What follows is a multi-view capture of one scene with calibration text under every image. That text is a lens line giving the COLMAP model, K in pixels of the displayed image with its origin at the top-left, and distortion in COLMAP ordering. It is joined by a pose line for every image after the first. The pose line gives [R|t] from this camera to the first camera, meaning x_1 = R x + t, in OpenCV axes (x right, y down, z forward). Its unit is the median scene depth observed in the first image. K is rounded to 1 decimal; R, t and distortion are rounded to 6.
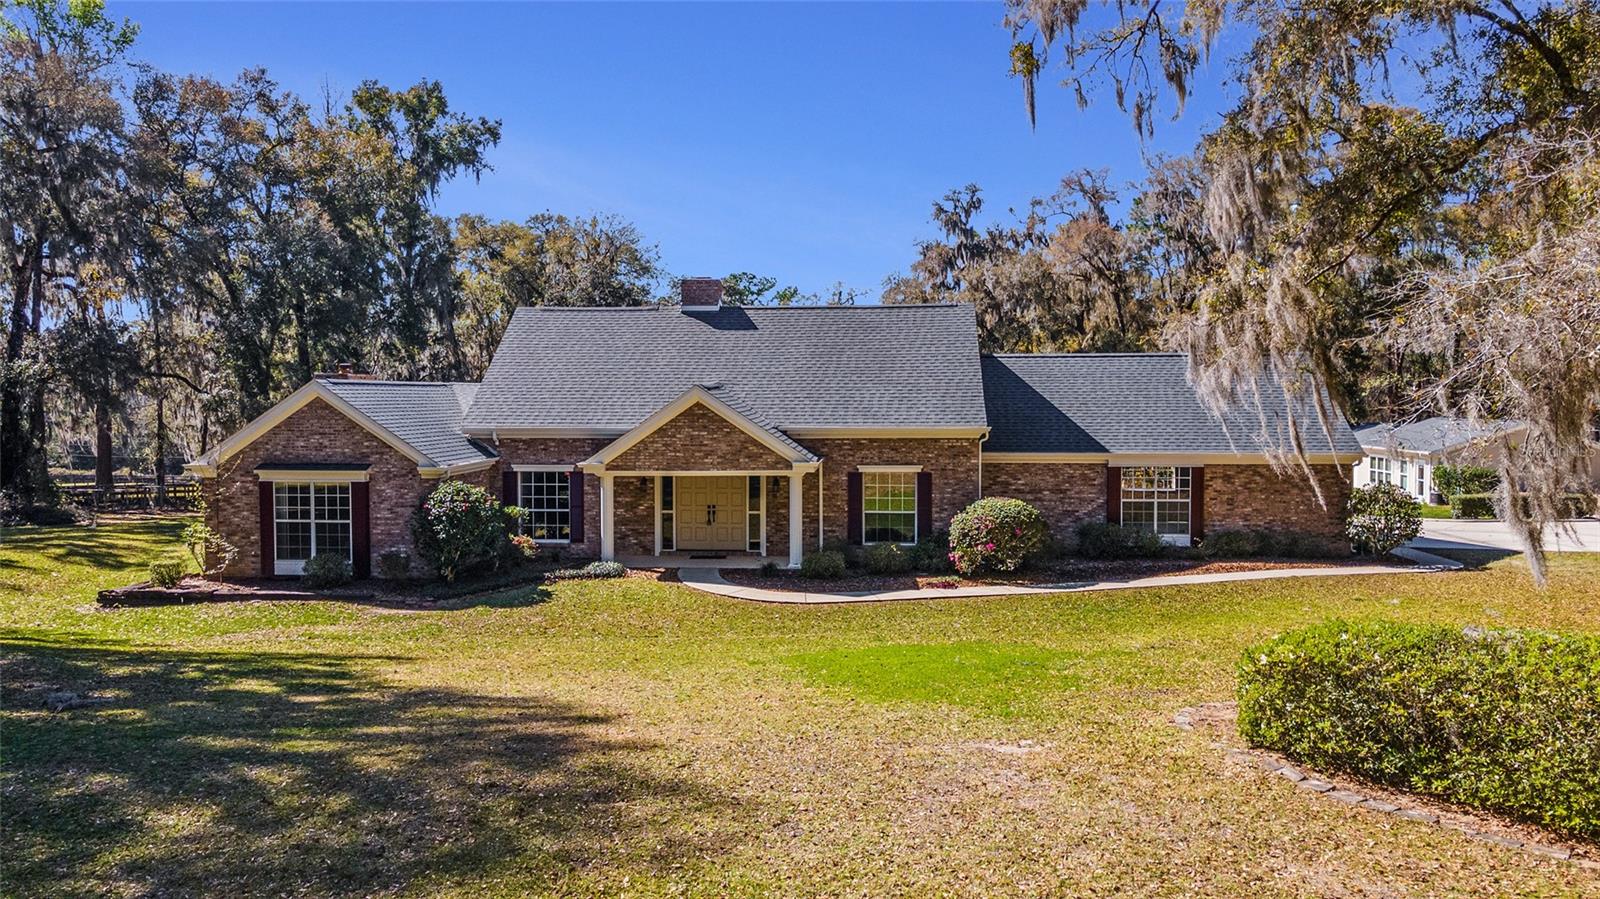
lens RADIAL K [[1158.3, 0, 796.1], [0, 1158.3, 459.2], [0, 0, 1]] dist [0.025605, 0.032569]
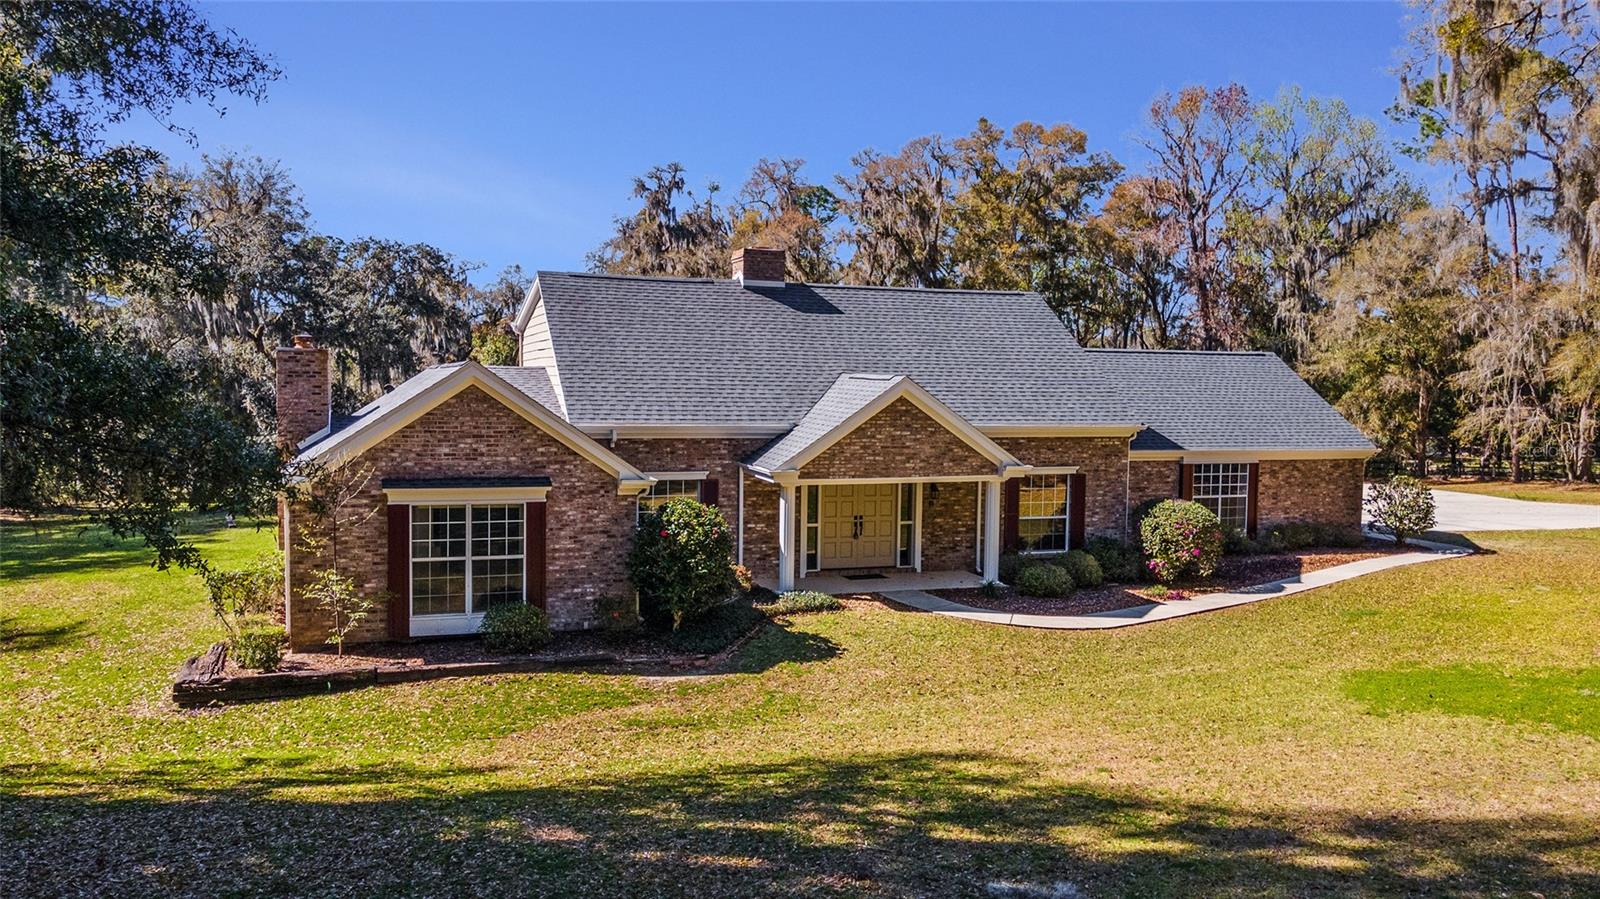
lens RADIAL K [[1158.3, 0, 793.5], [0, 1158.3, 458.8], [0, 0, 1]] dist [0.025605, 0.032569]
pose [[0.910967, -0.011785, 0.412310, -0.472351], [0.006326, 0.999873, 0.014601, -0.015377], [-0.412430, -0.010692, 0.910926, 0.240555]]
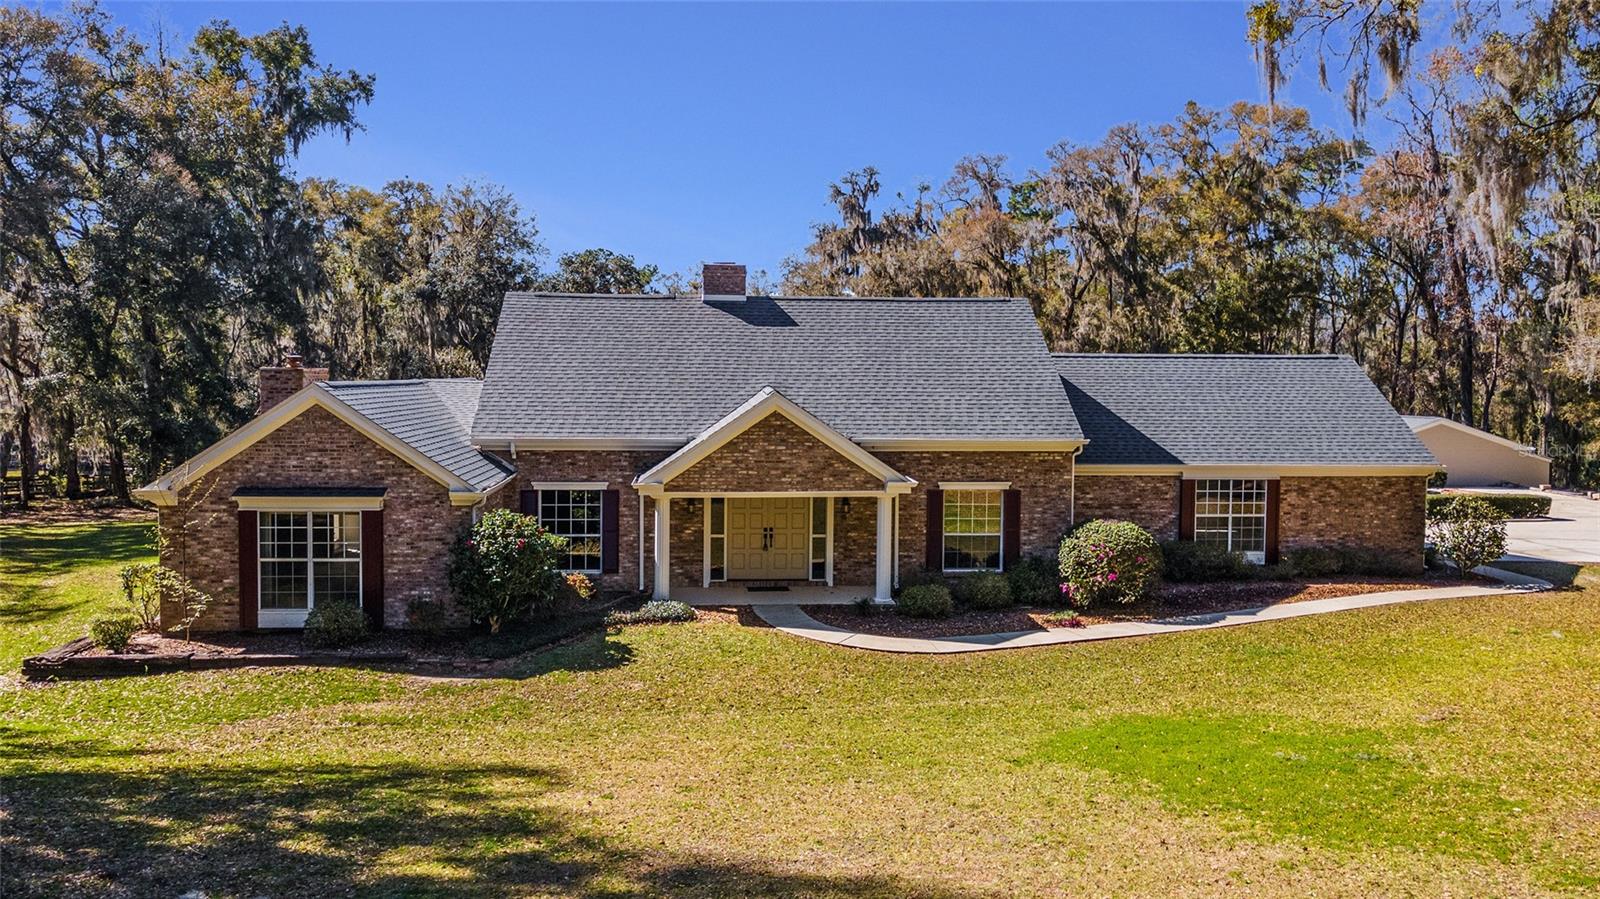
lens RADIAL K [[1158.3, 0, 795.7], [0, 1158.3, 442.1], [0, 0, 1]] dist [0.025605, 0.032569]
pose [[0.987377, 0.000632, 0.158388, -0.191057], [-0.001198, 0.999993, 0.003477, -0.027541], [-0.158385, -0.003623, 0.987371, 0.143255]]
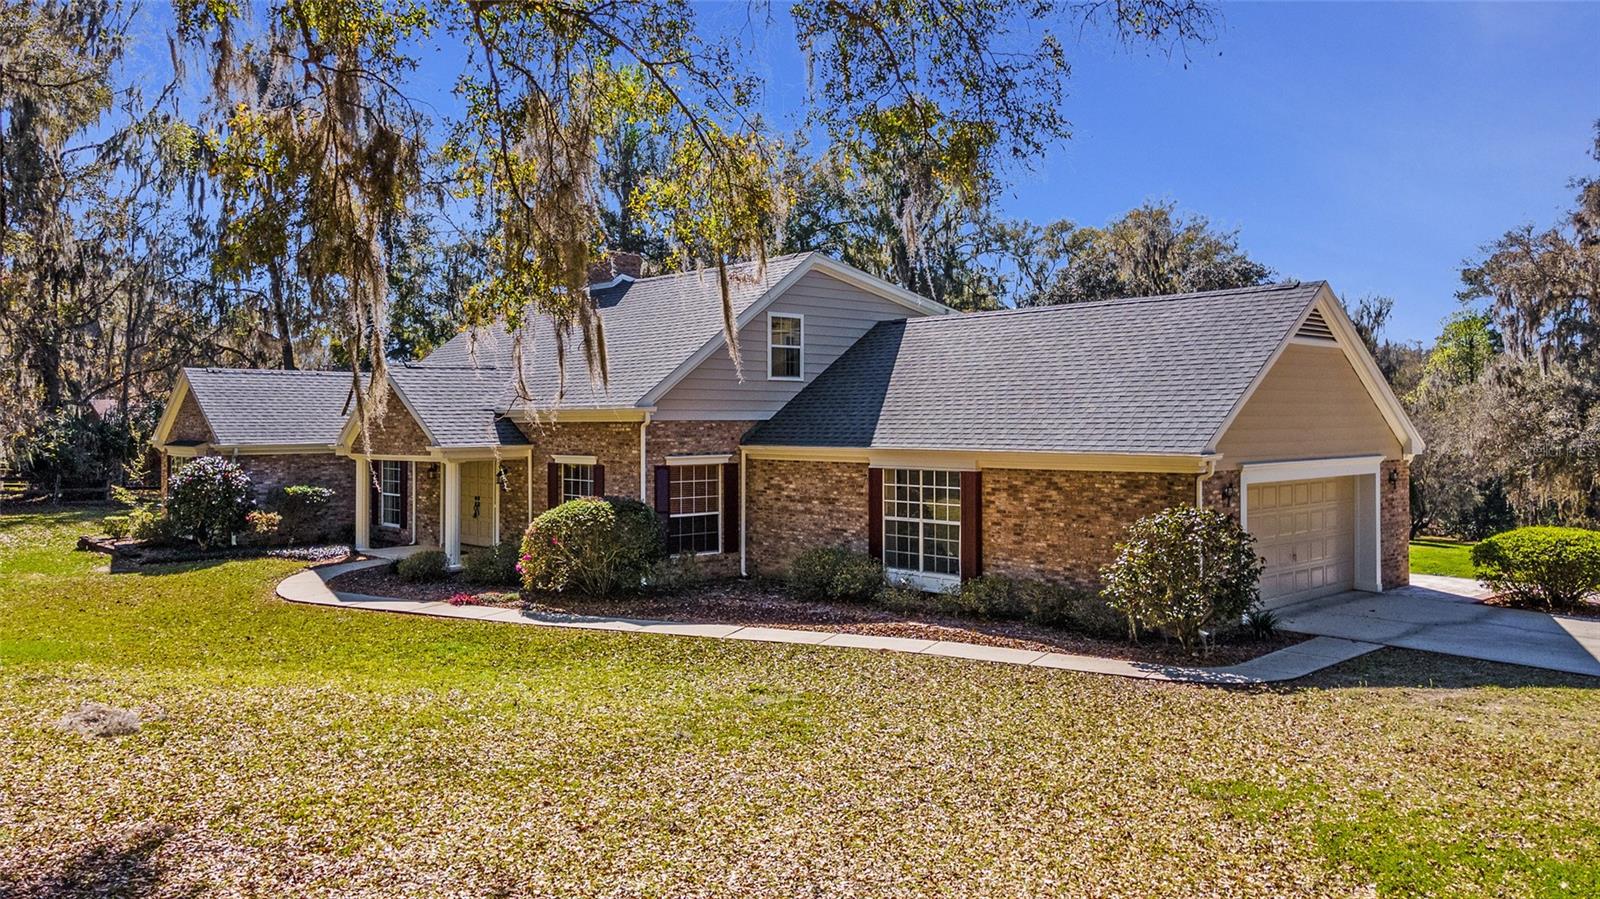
lens RADIAL K [[1158.3, 0, 798.9], [0, 1158.3, 447.1], [0, 0, 1]] dist [0.025605, 0.032569]
pose [[0.733187, 0.013908, -0.679885, 0.741324], [-0.035301, 0.999221, -0.017628, 0.008113], [0.679110, 0.036925, 0.733107, 0.495287]]
